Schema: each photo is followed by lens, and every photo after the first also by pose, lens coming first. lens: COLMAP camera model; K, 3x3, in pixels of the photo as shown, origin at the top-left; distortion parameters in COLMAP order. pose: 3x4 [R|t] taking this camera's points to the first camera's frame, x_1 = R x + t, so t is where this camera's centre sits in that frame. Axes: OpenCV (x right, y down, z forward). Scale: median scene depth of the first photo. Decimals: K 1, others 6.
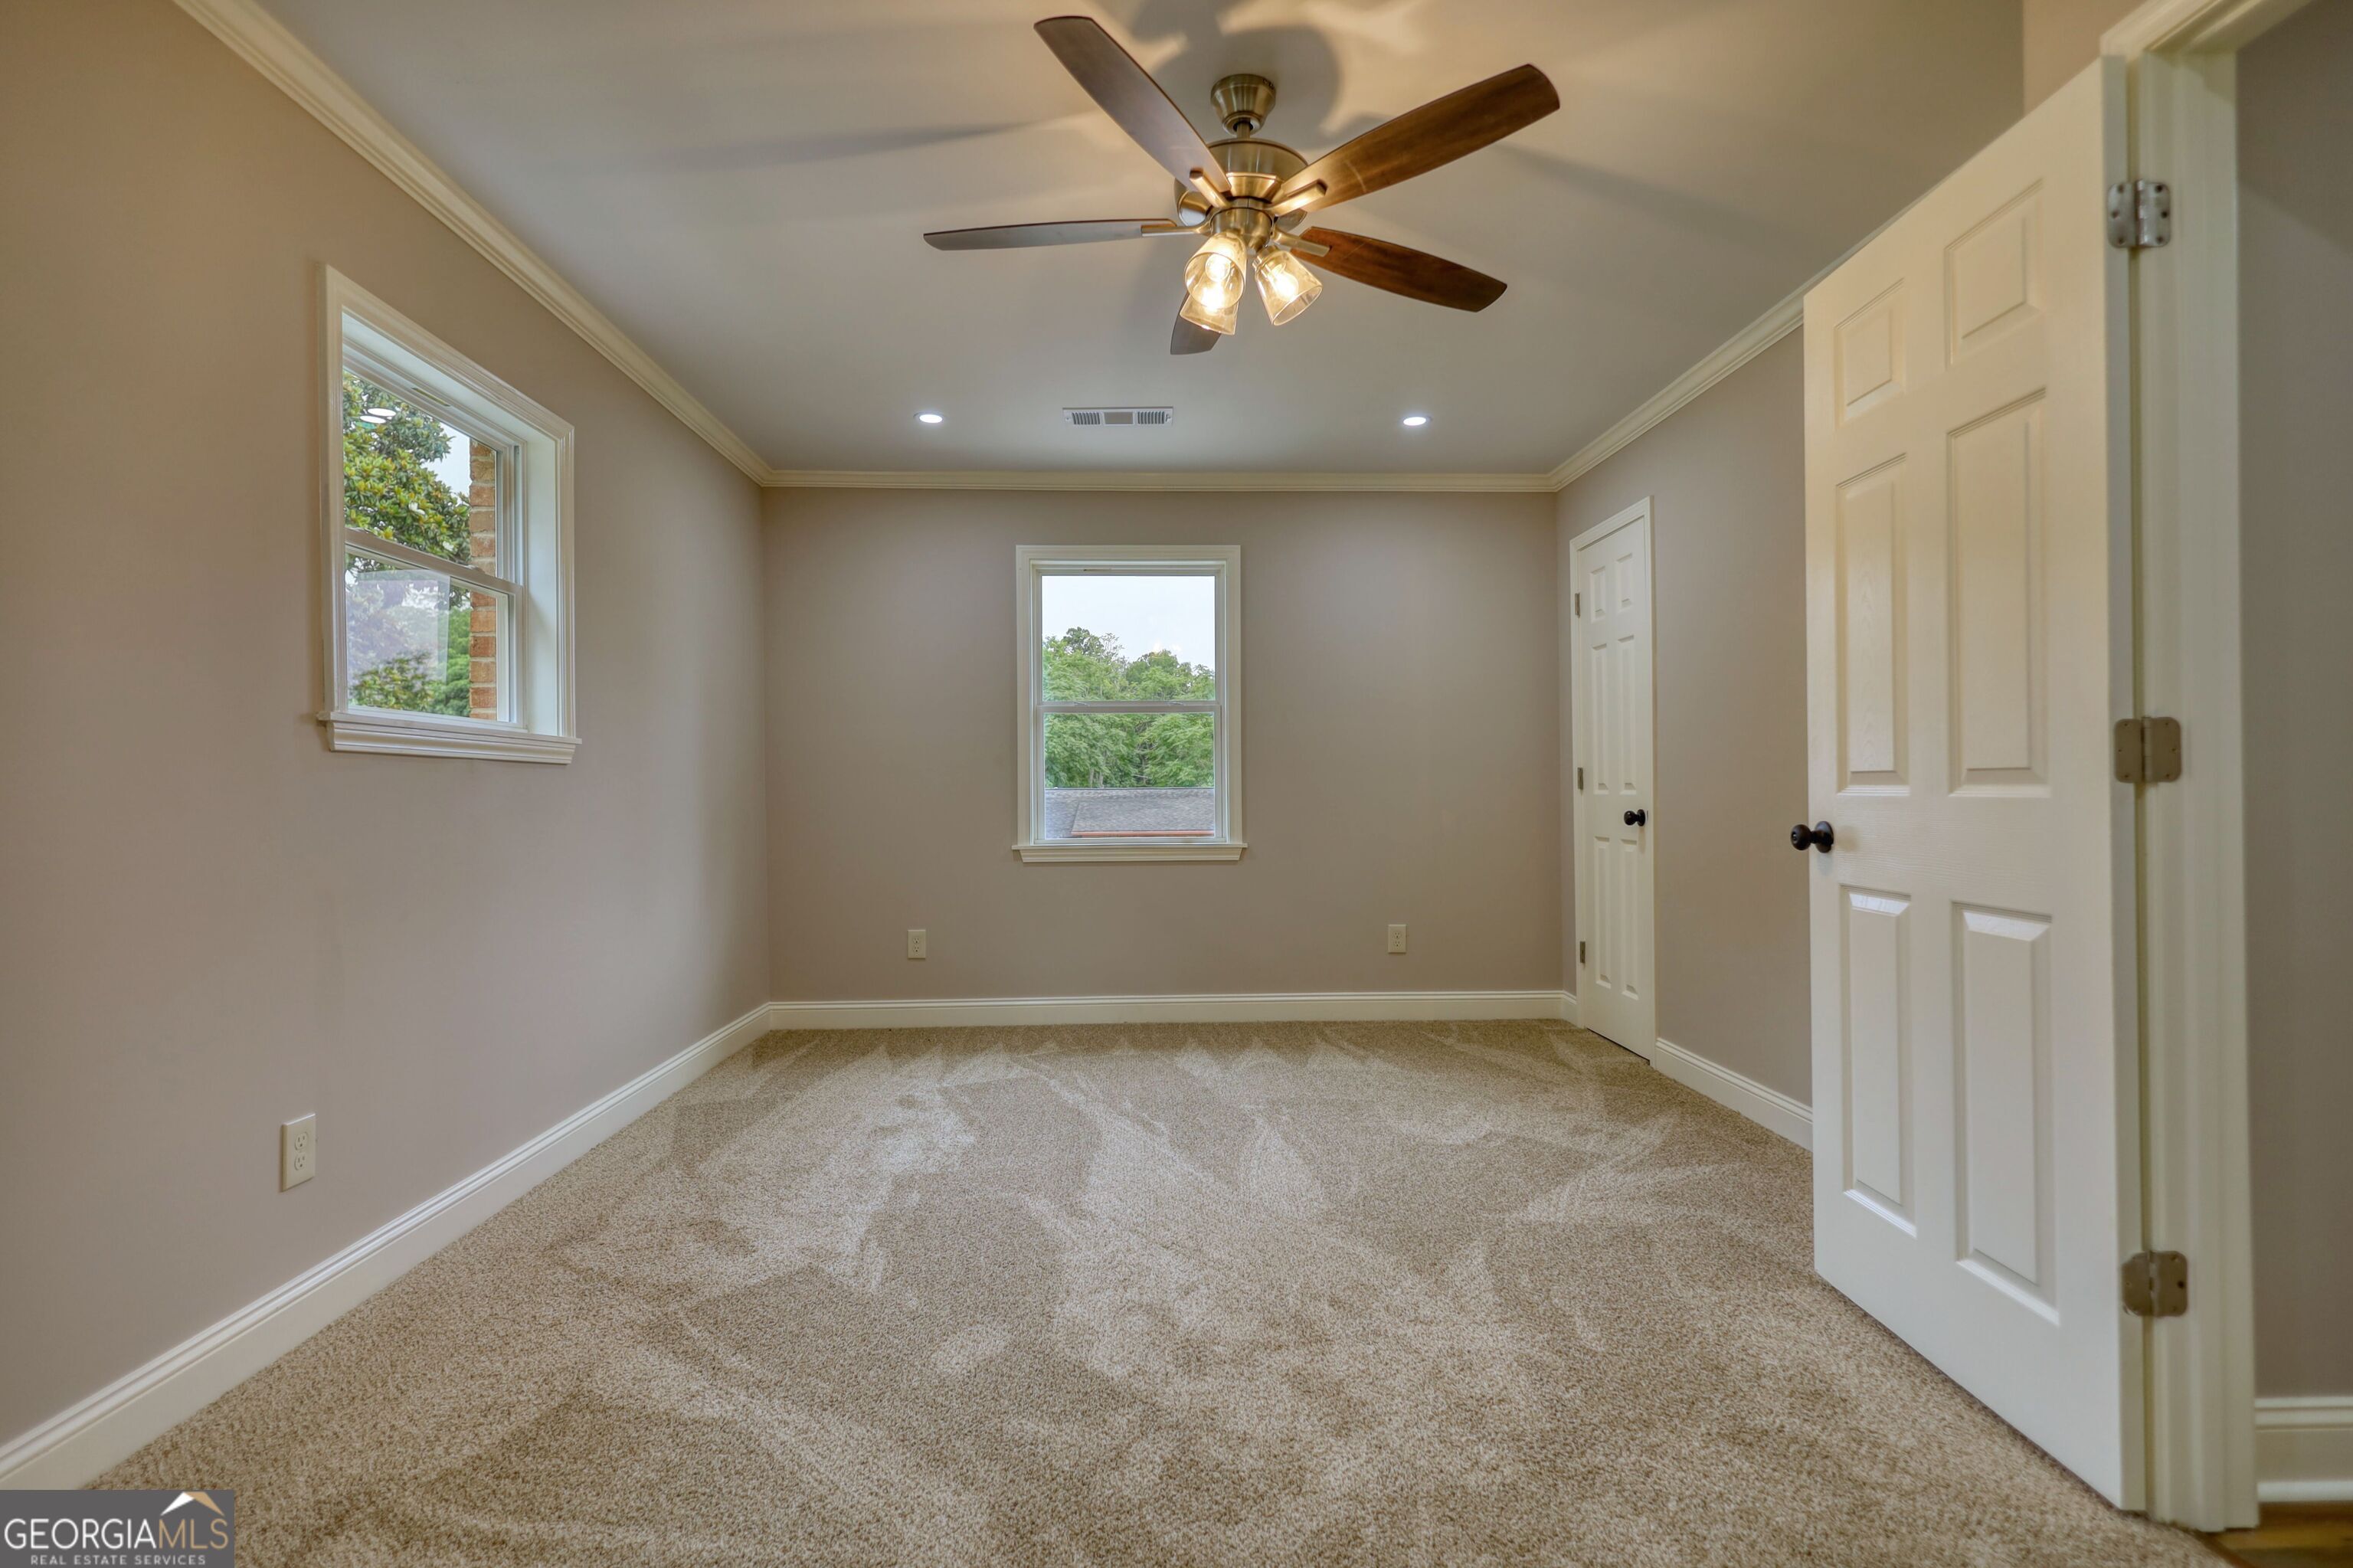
lens RADIAL K [[1102.8, 0, 1197.8], [0, 1102.8, 796.0], [0, 0, 1]] dist [0.001114, 0.000744]
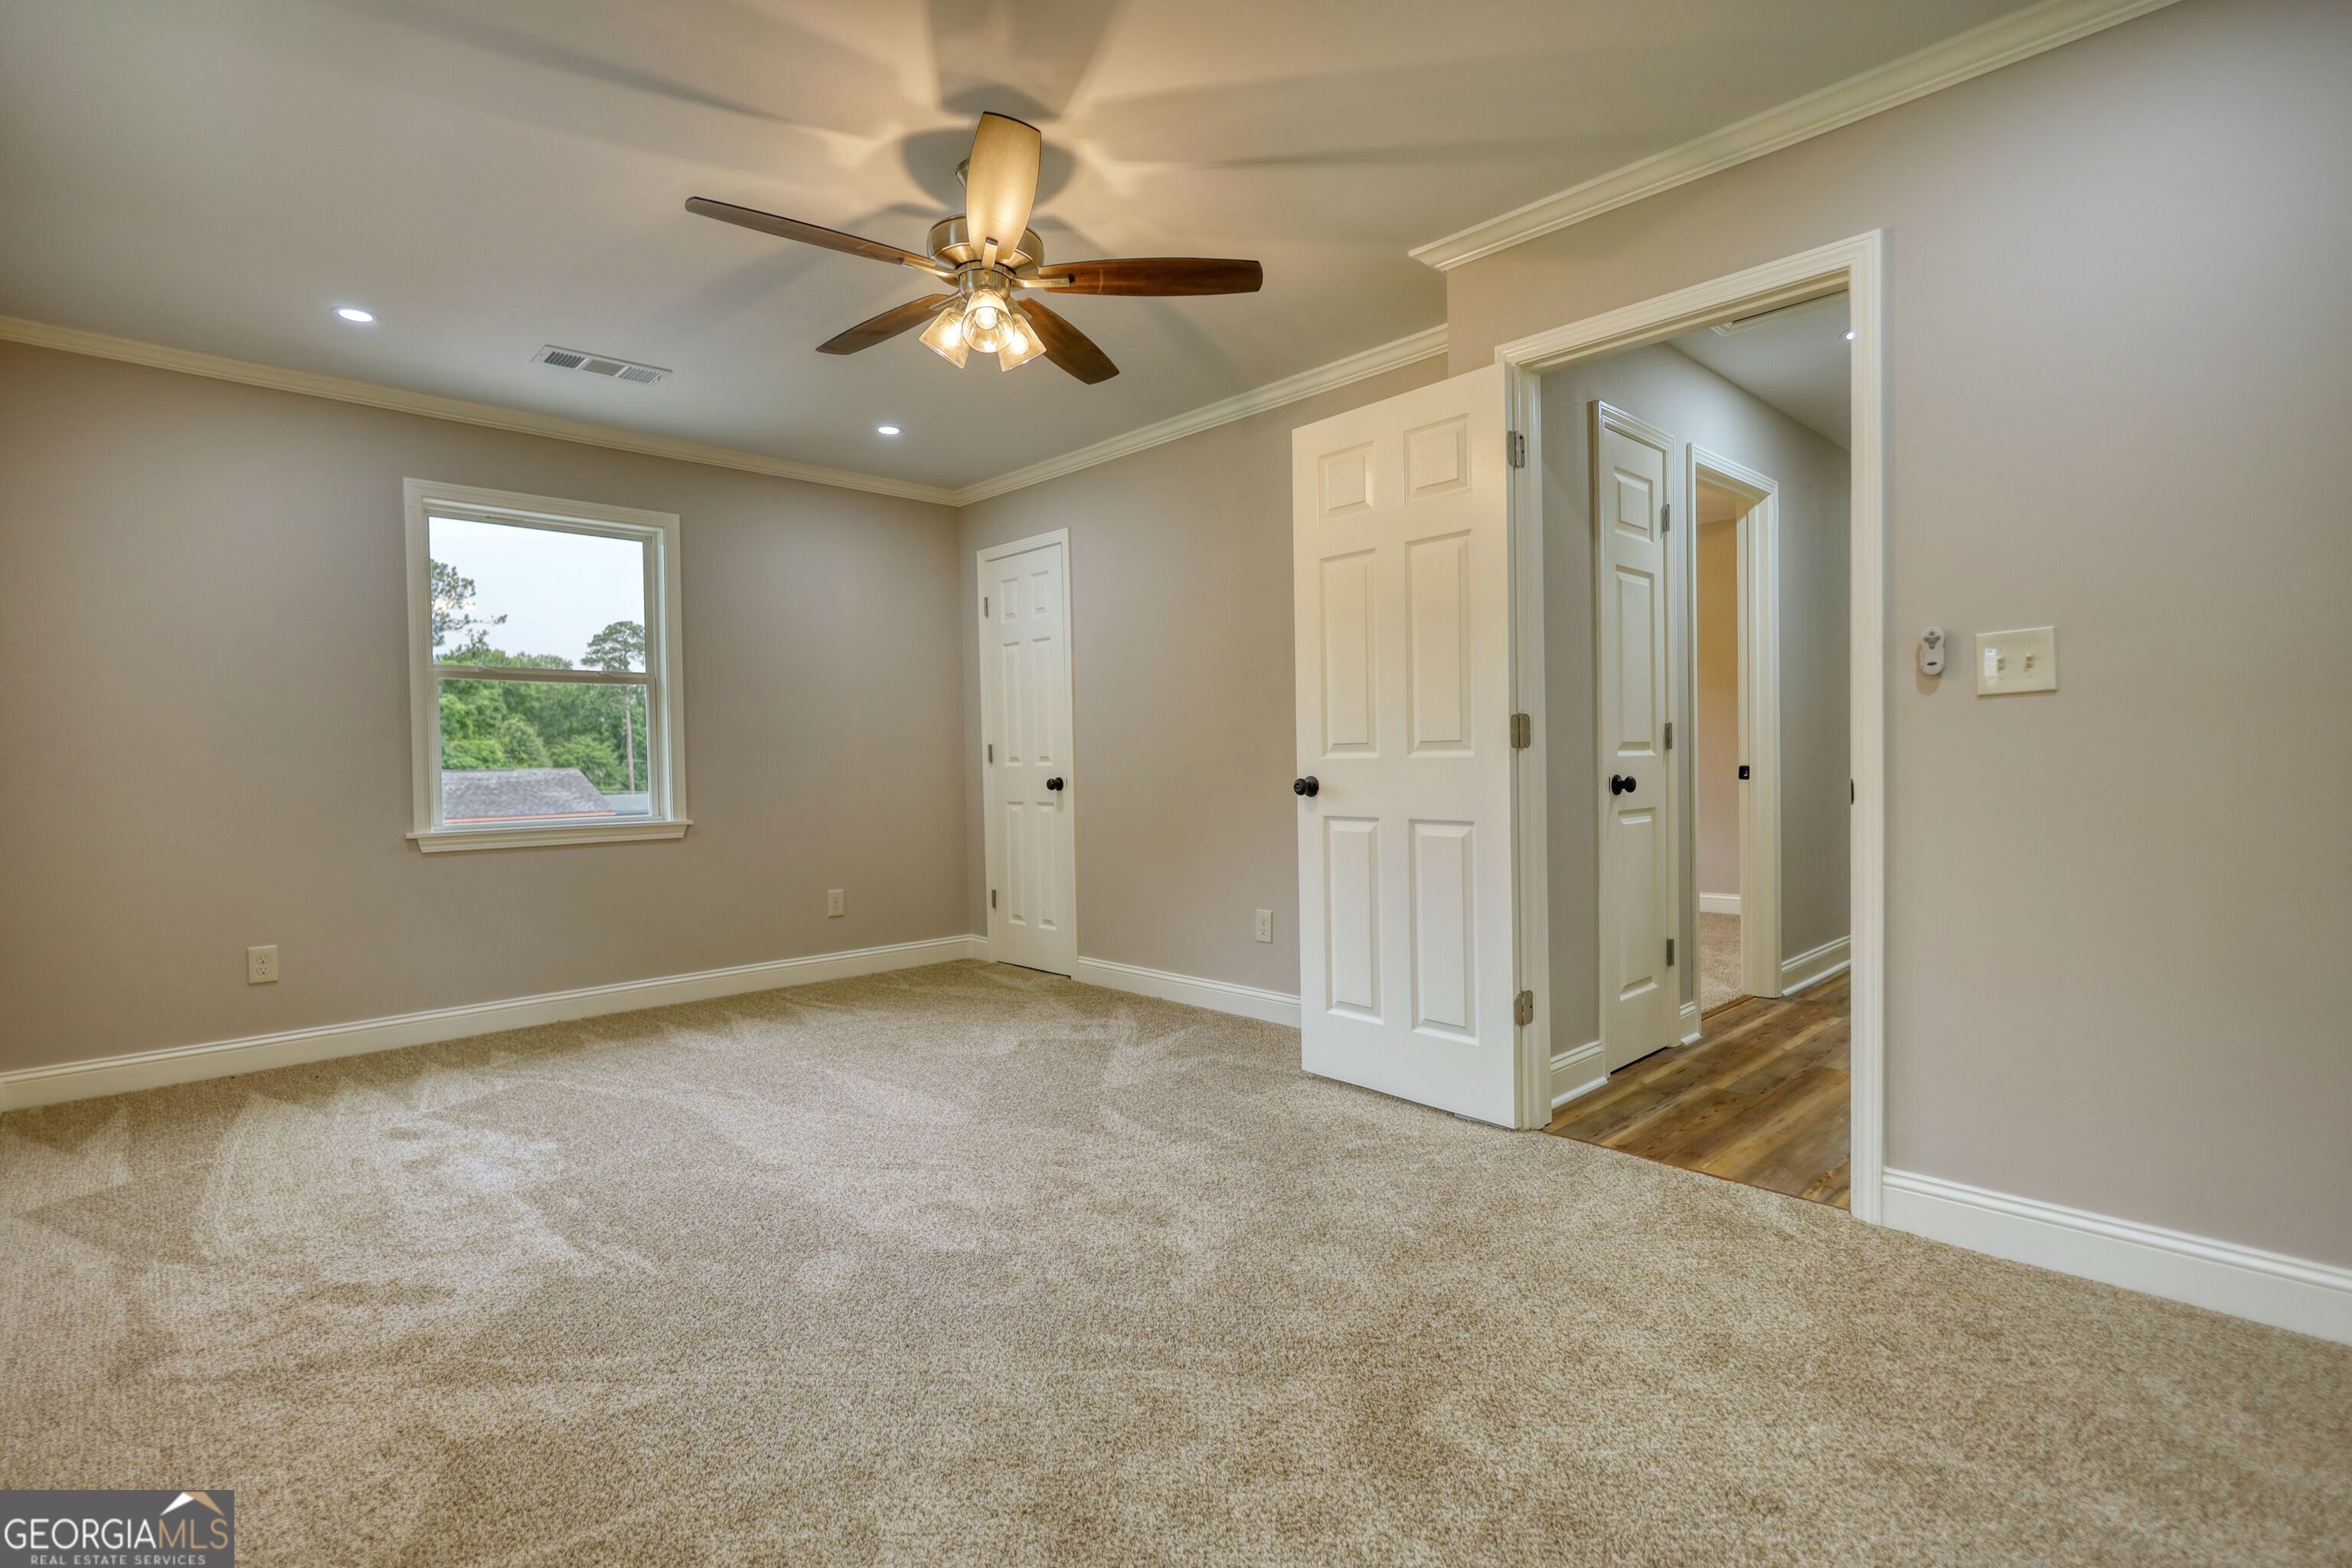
lens RADIAL K [[1102.3, 0, 1139.0], [0, 1102.3, 791.5], [0, 0, 1]] dist [0.001114, 0.000744]
pose [[0.757767, -0.022853, 0.652125, -0.430942], [0.014951, 0.999732, 0.017661, 0.009174], [-0.652354, -0.003633, 0.757906, -0.009036]]
